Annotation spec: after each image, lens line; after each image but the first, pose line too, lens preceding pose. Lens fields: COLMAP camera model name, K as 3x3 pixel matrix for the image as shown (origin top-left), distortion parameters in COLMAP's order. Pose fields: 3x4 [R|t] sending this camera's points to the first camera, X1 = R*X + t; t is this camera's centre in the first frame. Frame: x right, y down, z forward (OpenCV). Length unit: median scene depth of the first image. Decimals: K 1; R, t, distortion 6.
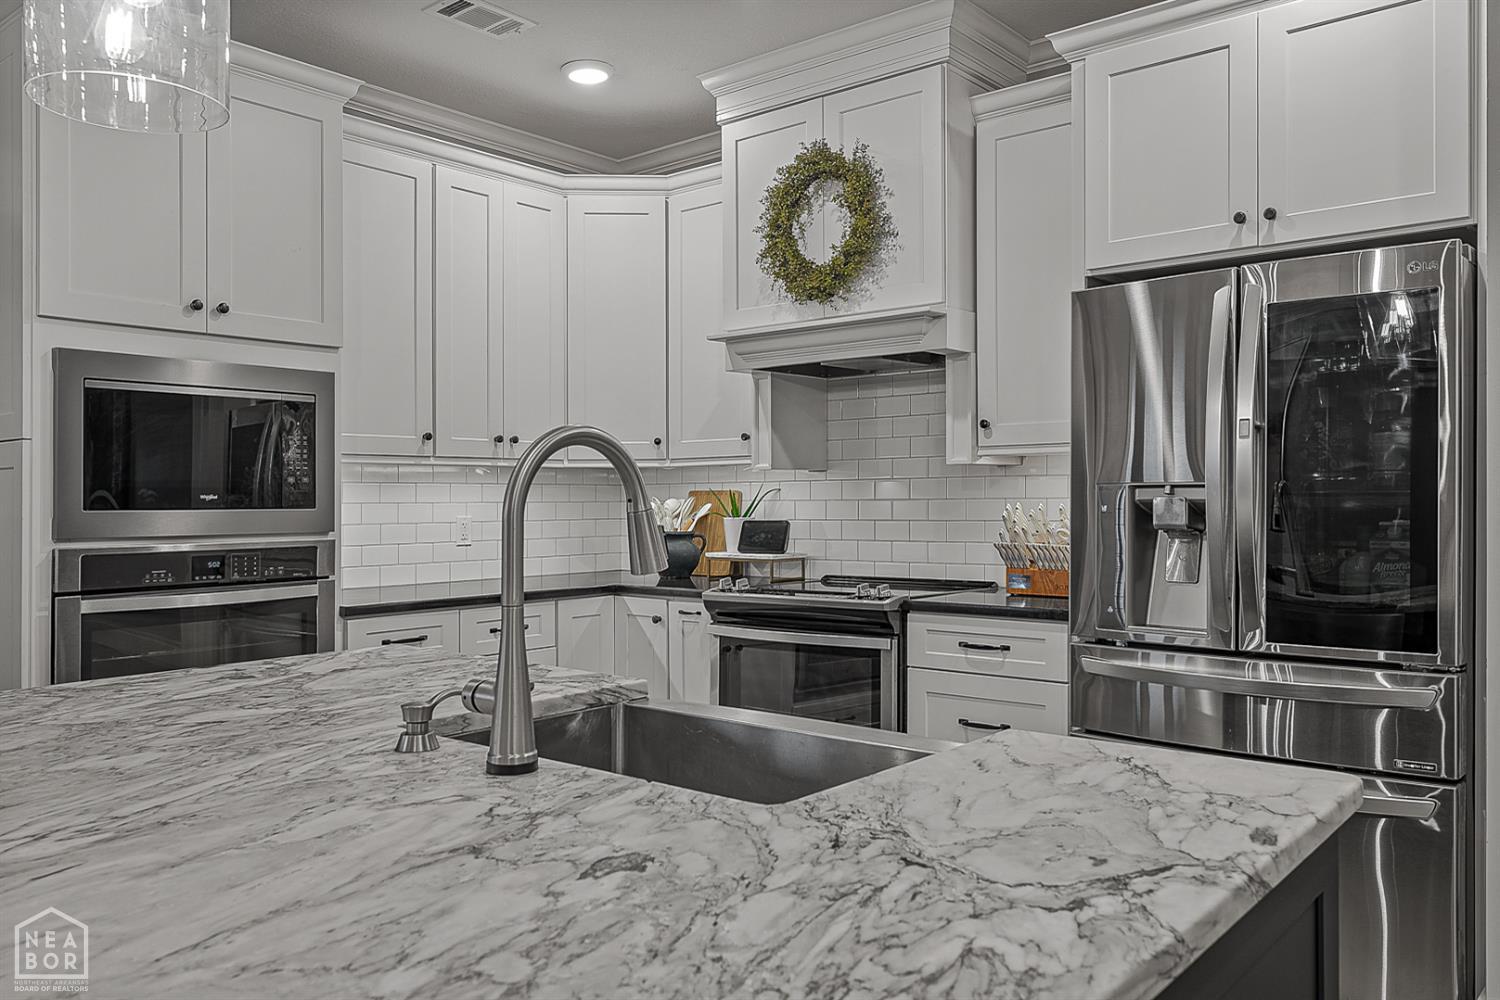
lens RADIAL K [[1169.1, 0, 751.1], [0, 1169.1, 507.1], [0, 0, 1]] dist [-0.004302, -0.001716]
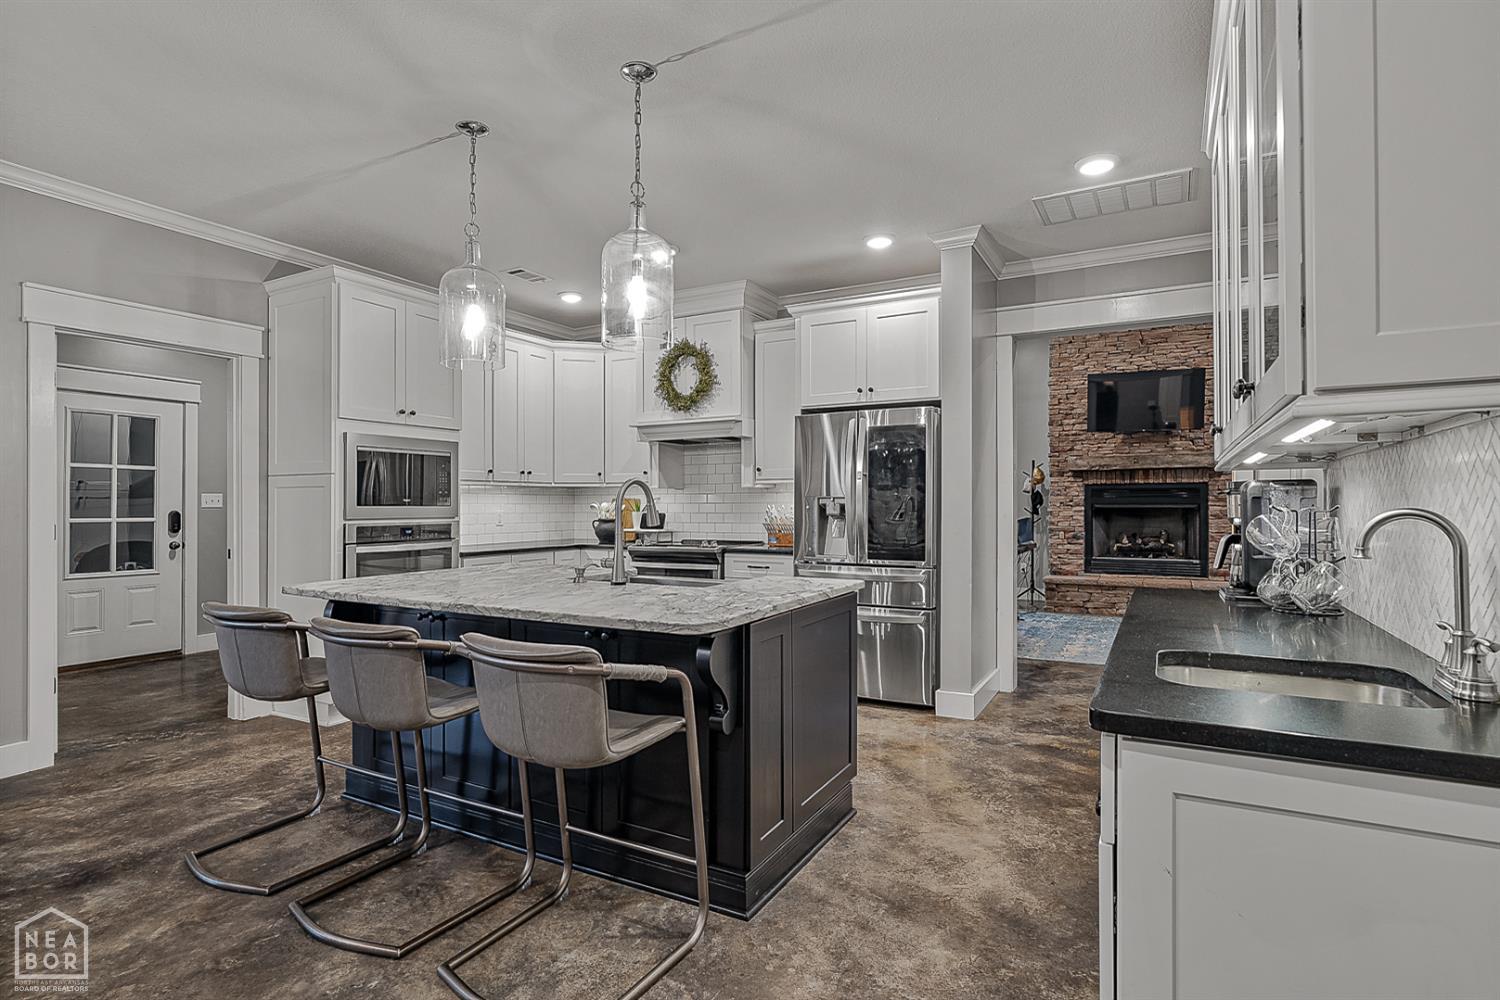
lens RADIAL K [[770.8, 0, 746.9], [0, 770.8, 509.1], [0, 0, 1]] dist [0.001341, -0.000769]
pose [[0.982628, 0.003121, 0.185561, -0.096485], [-0.003086, 0.999995, -0.000479, 0.005400], [-0.185562, -0.000102, 0.982633, -0.449727]]
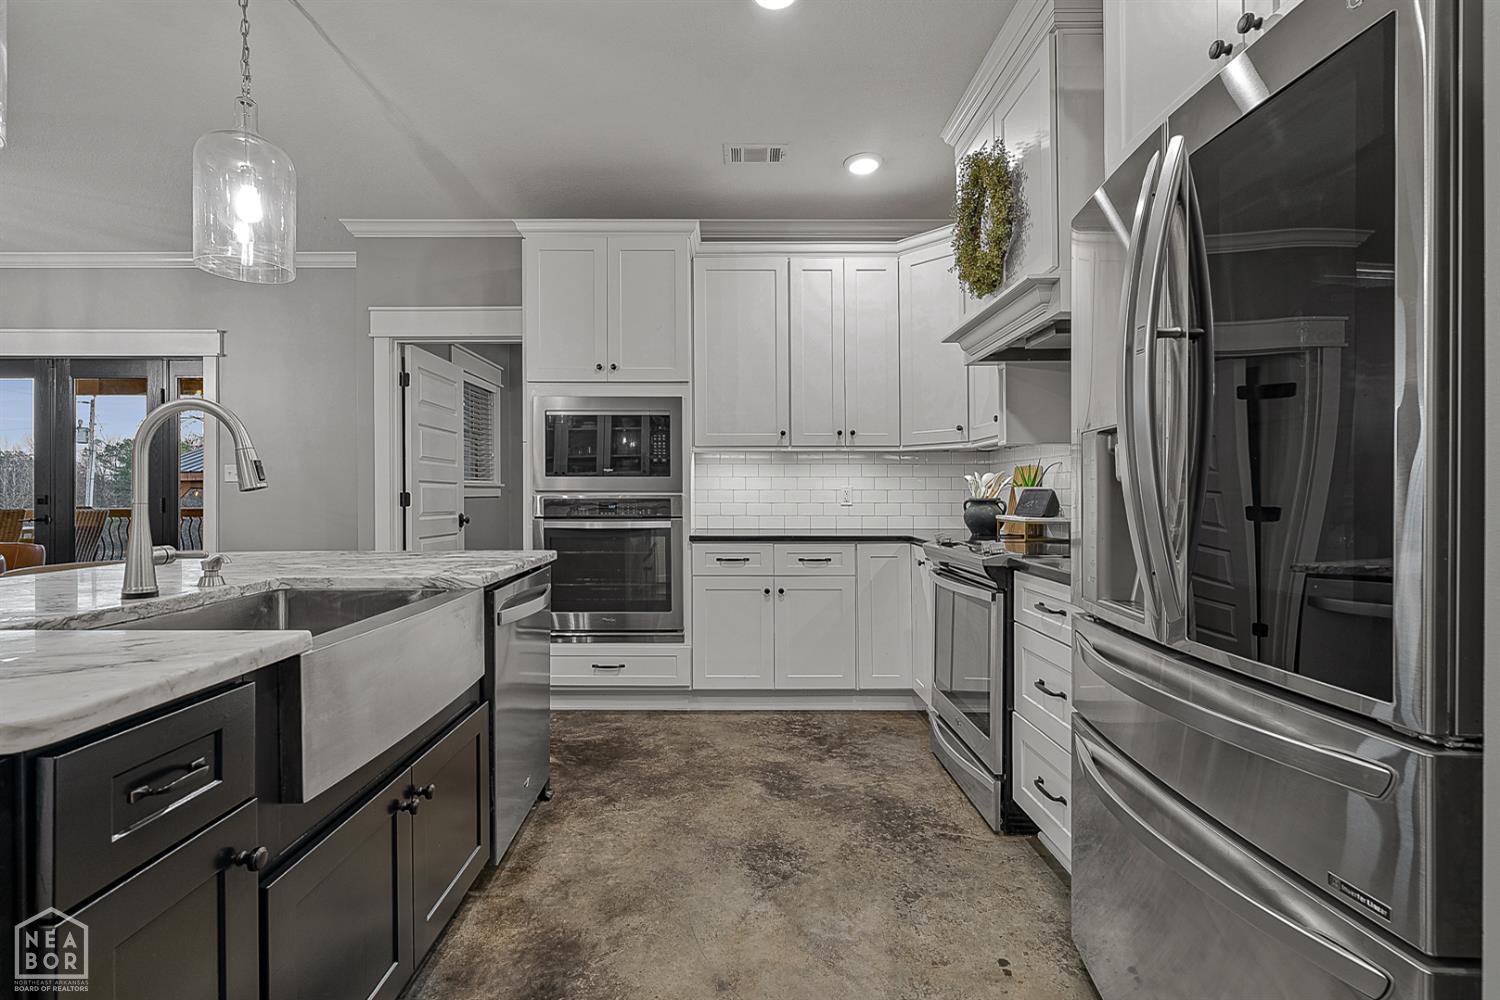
lens RADIAL K [[692.9, 0, 729.2], [0, 692.9, 498.8], [0, 0, 1]] dist [-0.005873, 0.001900]
pose [[0.635323, 0.011598, -0.772159, 0.440469], [-0.009083, 0.999930, 0.007546, 0.023584], [0.772193, 0.002220, 0.635385, 0.393270]]
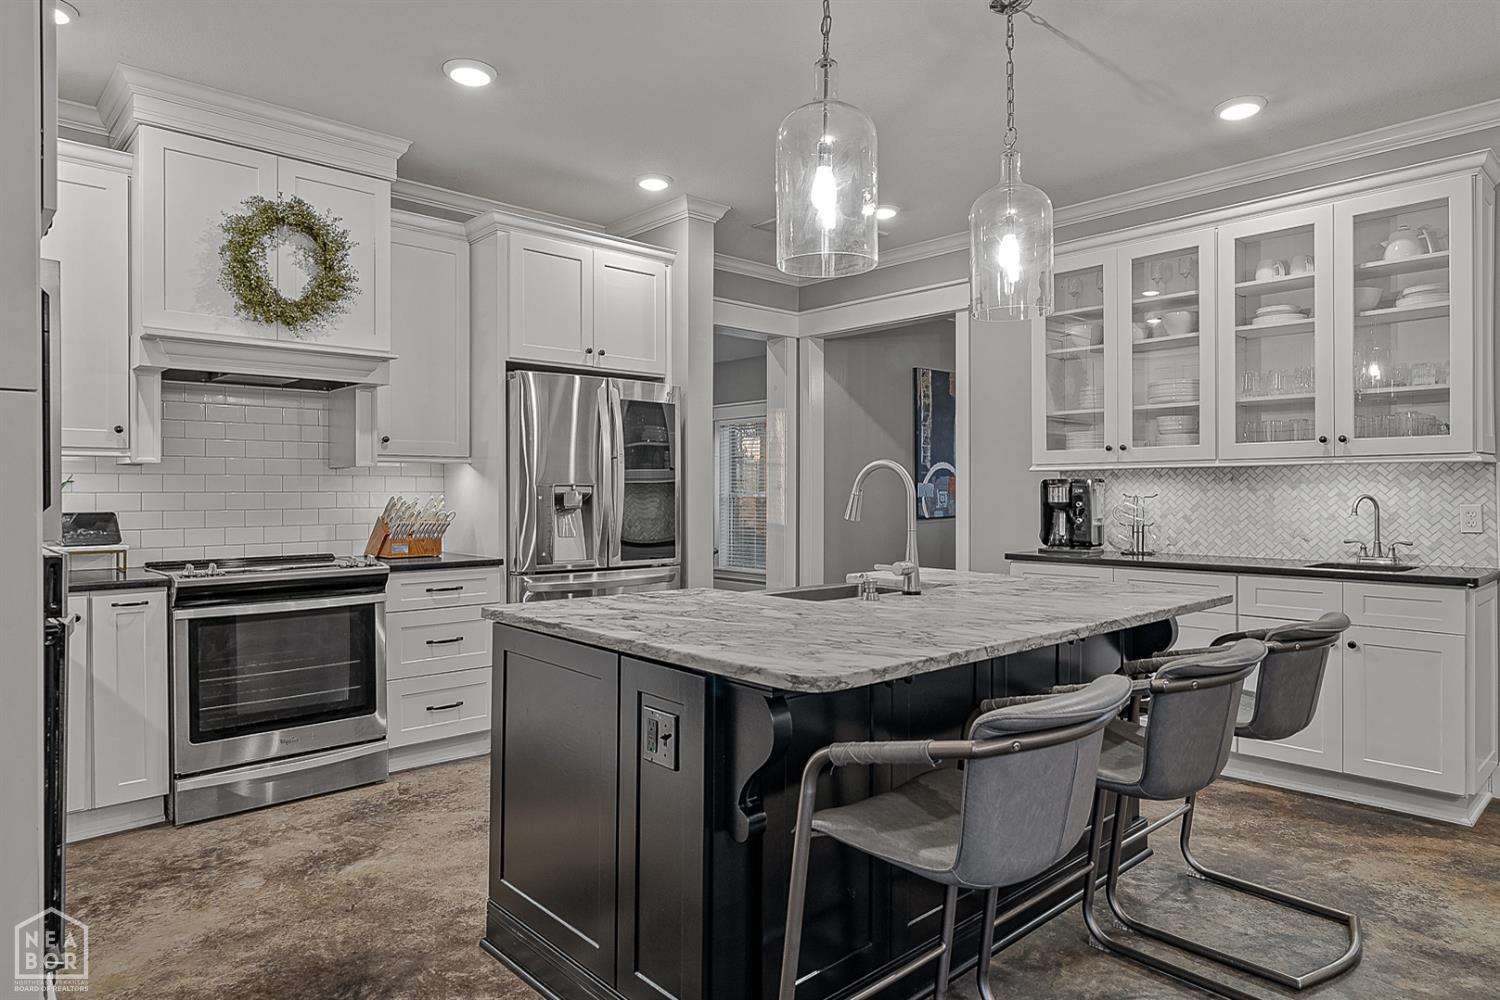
lens RADIAL K [[904.7, 0, 764.7], [0, 904.7, 506.9], [0, 0, 1]] dist [-0.004791, -0.001231]
pose [[0.113036, -0.008329, 0.993556, -0.850956], [0.006900, 0.999947, 0.007598, 0.006160], [-0.993567, 0.005996, 0.113088, 0.421114]]
